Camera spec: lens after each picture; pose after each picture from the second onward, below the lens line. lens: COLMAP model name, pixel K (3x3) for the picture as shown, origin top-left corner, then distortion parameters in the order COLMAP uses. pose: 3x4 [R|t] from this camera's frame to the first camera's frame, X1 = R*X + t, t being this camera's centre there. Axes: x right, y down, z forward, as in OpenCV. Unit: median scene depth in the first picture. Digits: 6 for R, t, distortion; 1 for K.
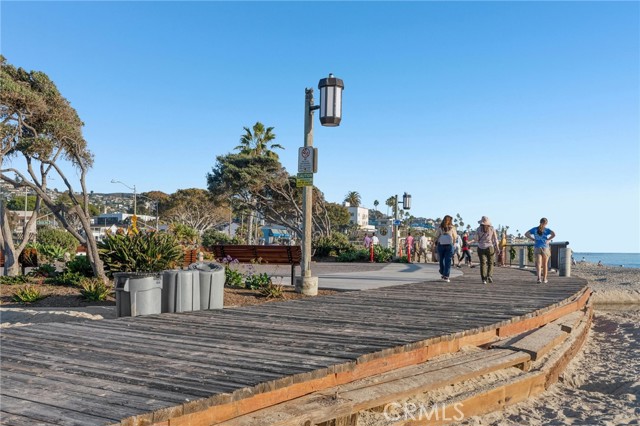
lens RADIAL K [[590.9, 0, 320.0], [0, 590.9, 213.0], [0, 0, 1]] dist [-0.000177, -0.000022]
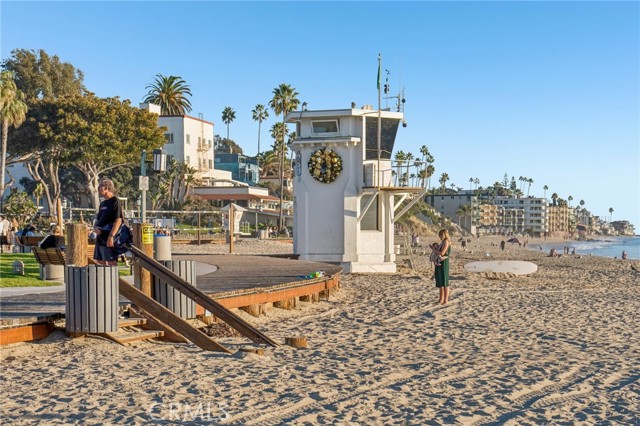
lens RADIAL K [[1158.9, 0, 320.0], [0, 1158.9, 213.0], [0, 0, 1]] dist [0.010919, 0.014128]
pose [[0.981023, -0.015764, 0.193248, 0.009575], [0.007447, 0.999017, 0.043688, 0.016900], [-0.193747, -0.041420, 0.980177, 0.311916]]
